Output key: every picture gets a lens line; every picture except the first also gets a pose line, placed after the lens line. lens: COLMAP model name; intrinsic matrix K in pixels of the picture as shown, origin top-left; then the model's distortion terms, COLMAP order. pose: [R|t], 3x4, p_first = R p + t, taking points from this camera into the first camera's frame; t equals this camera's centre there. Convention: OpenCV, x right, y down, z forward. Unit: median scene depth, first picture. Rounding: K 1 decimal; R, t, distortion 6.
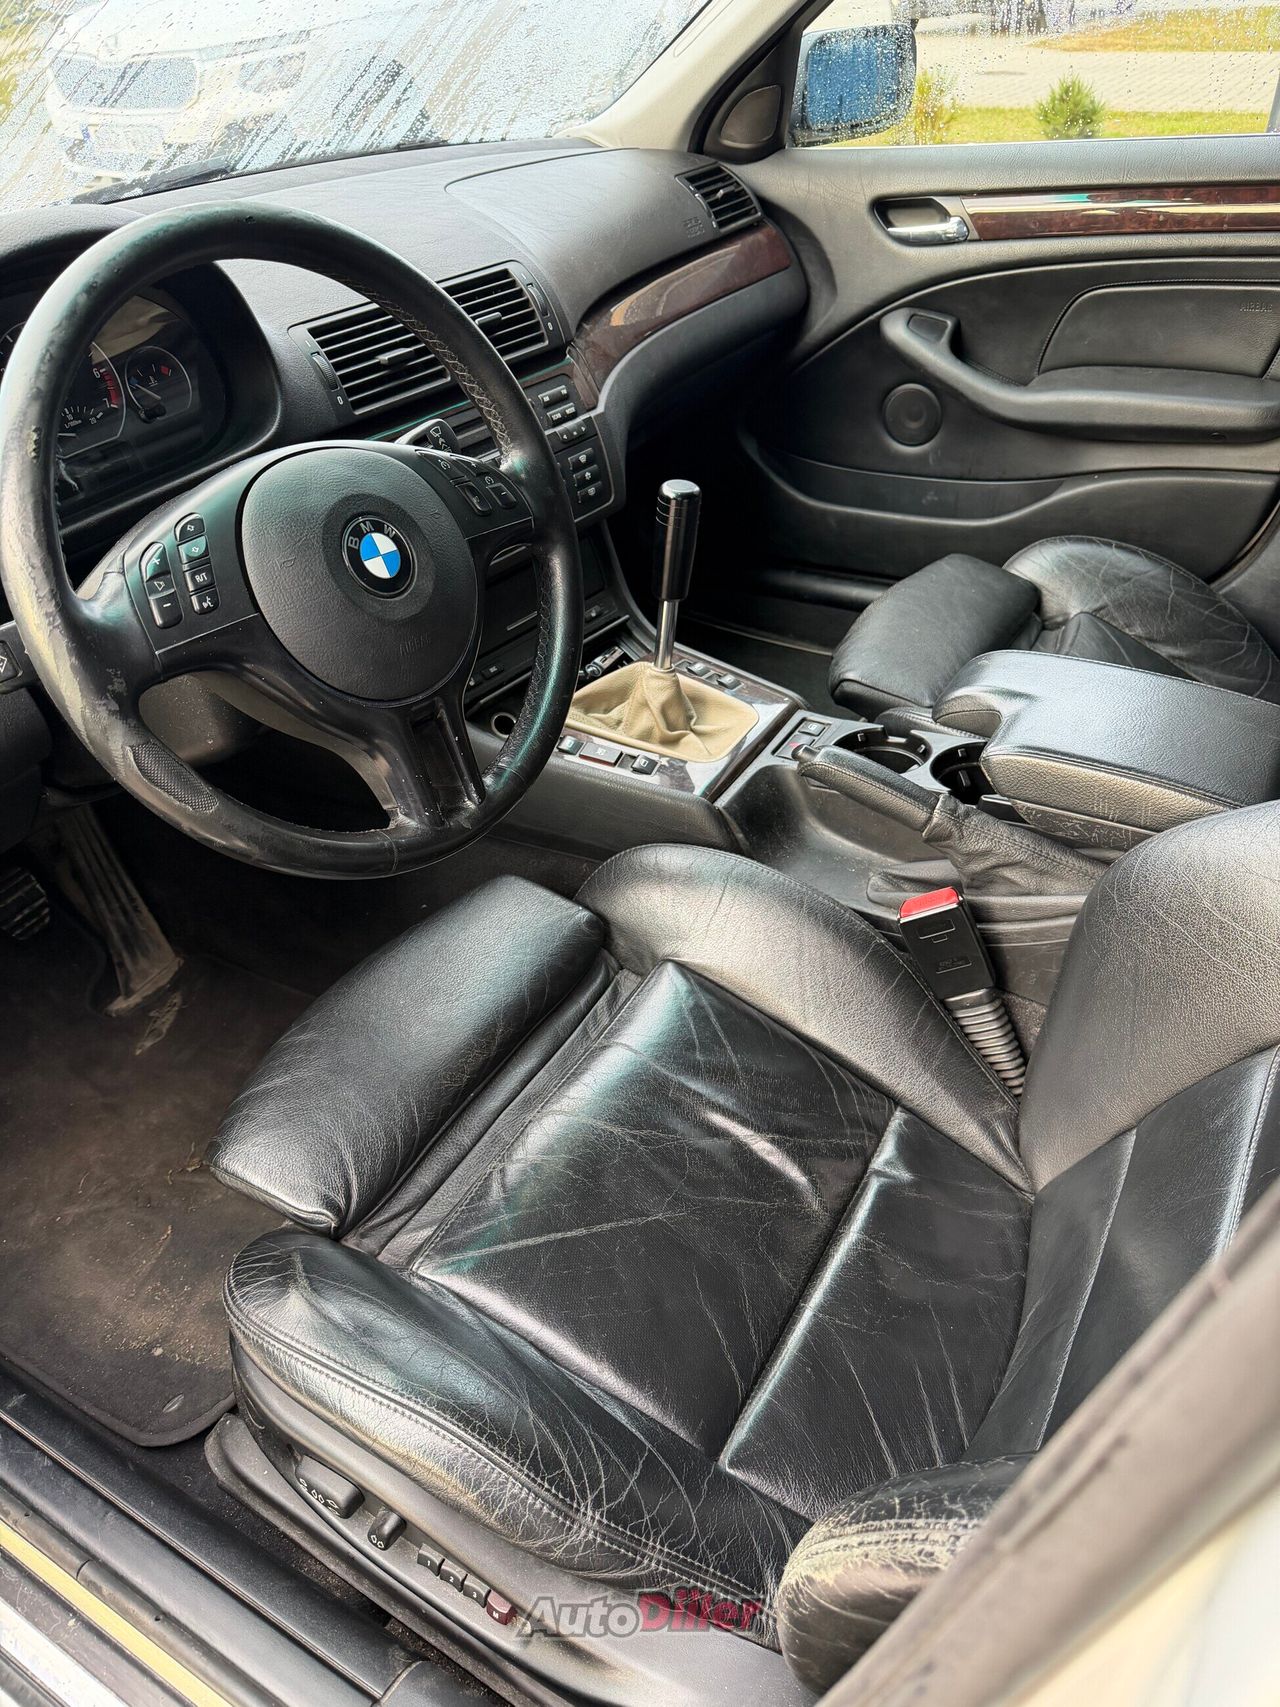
lens RADIAL K [[1209.4, 0, 640.5], [0, 1209.4, 842.3], [0, 0, 1]] dist [0.024213, -0.027733]
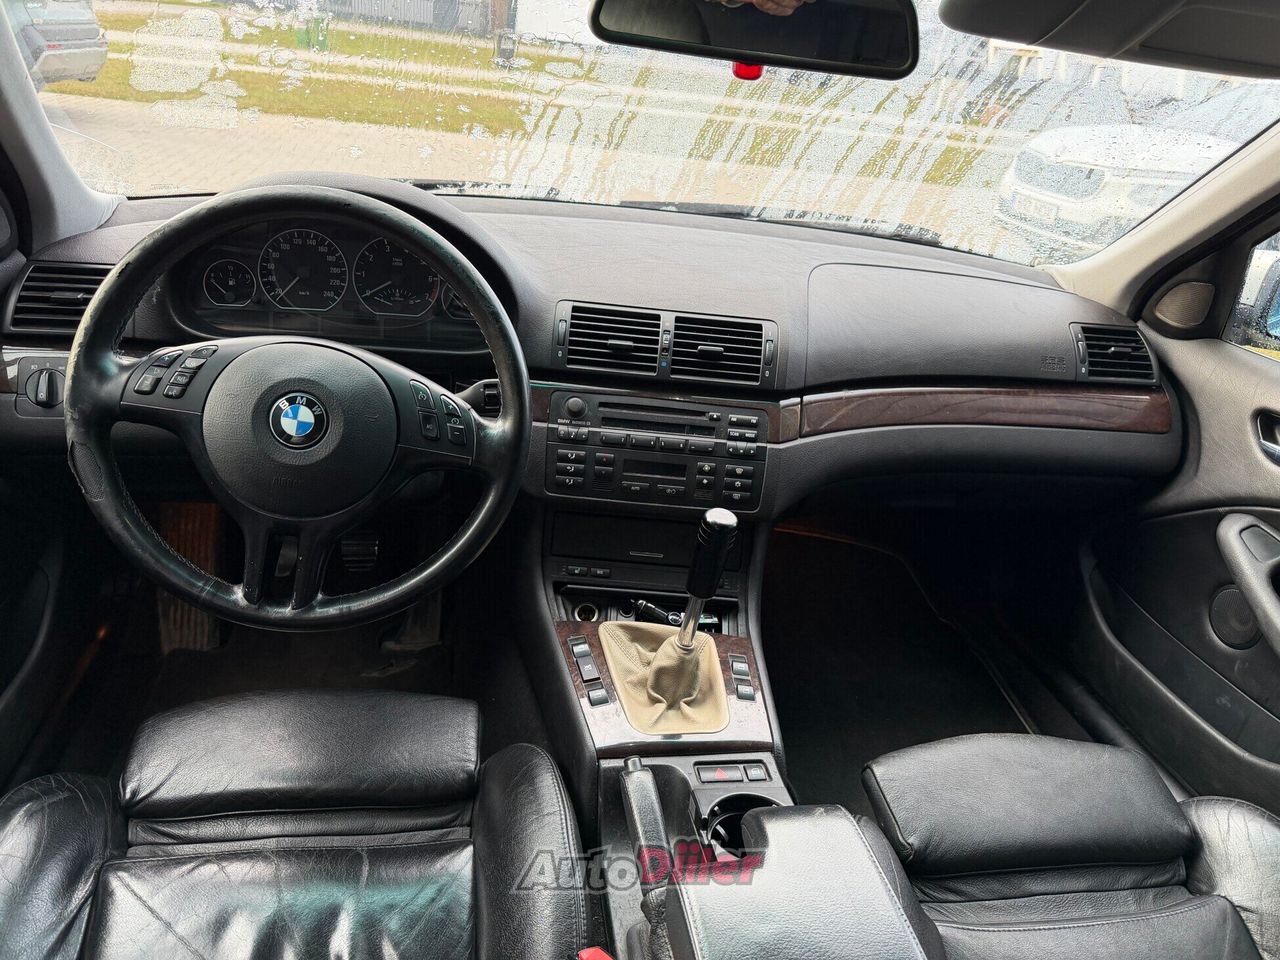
lens RADIAL K [[906.9, 0, 633.1], [0, 906.9, 486.1], [0, 0, 1]] dist [0.024213, -0.027733]
pose [[0.635048, 0.440356, -0.634666, 0.397986], [-0.566407, 0.824110, 0.005051, -0.205595], [0.525259, 0.356272, 0.772770, 0.191486]]
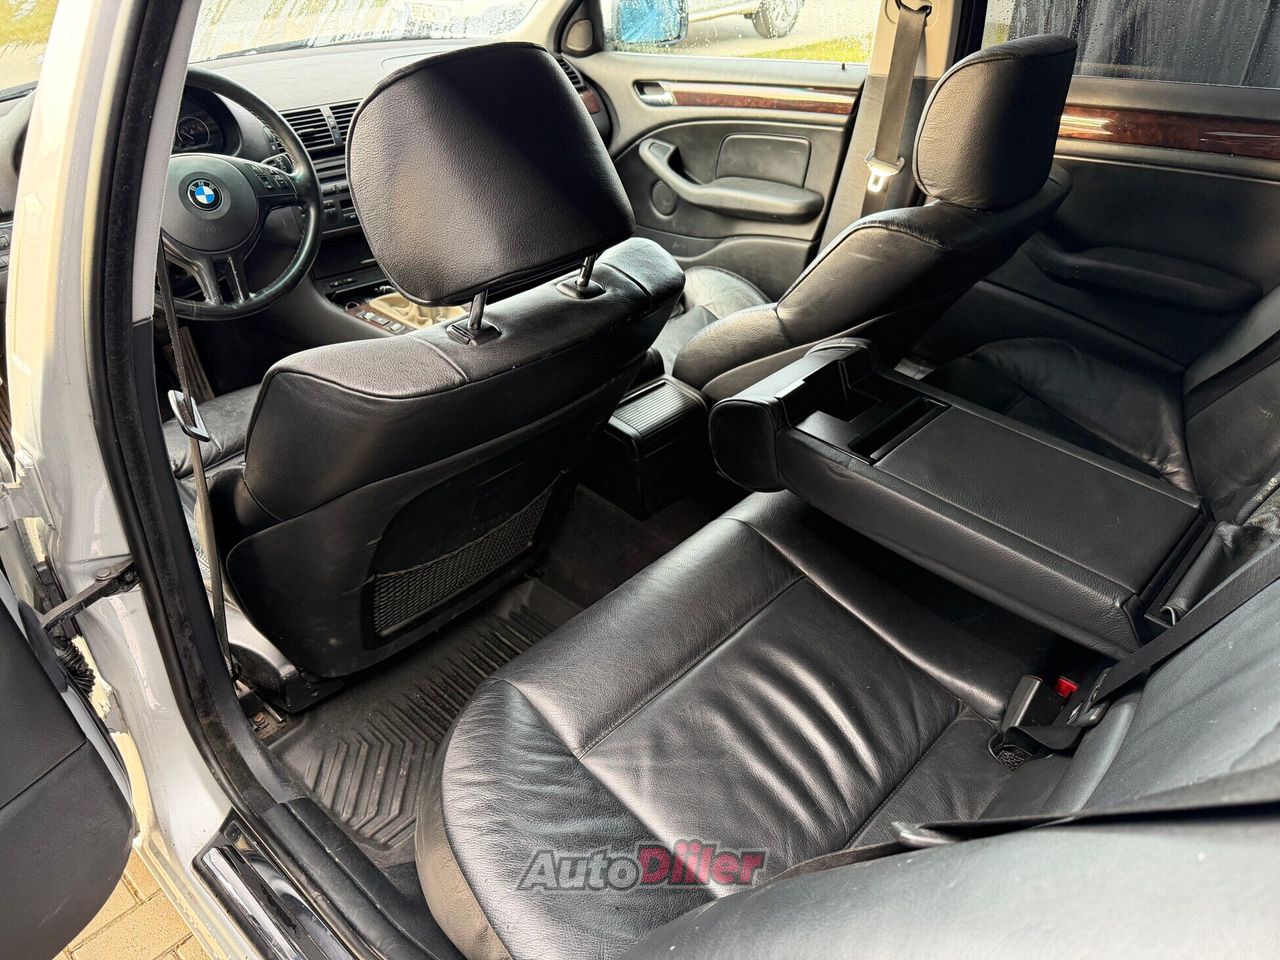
lens RADIAL K [[906.9, 0, 625.5], [0, 906.9, 507.5], [0, 0, 1]] dist [0.024213, -0.027733]
pose [[0.970540, 0.150535, -0.188127, 0.590826], [-0.157524, 0.987255, -0.022680, 0.173196], [0.182315, 0.051646, 0.981883, -0.386026]]
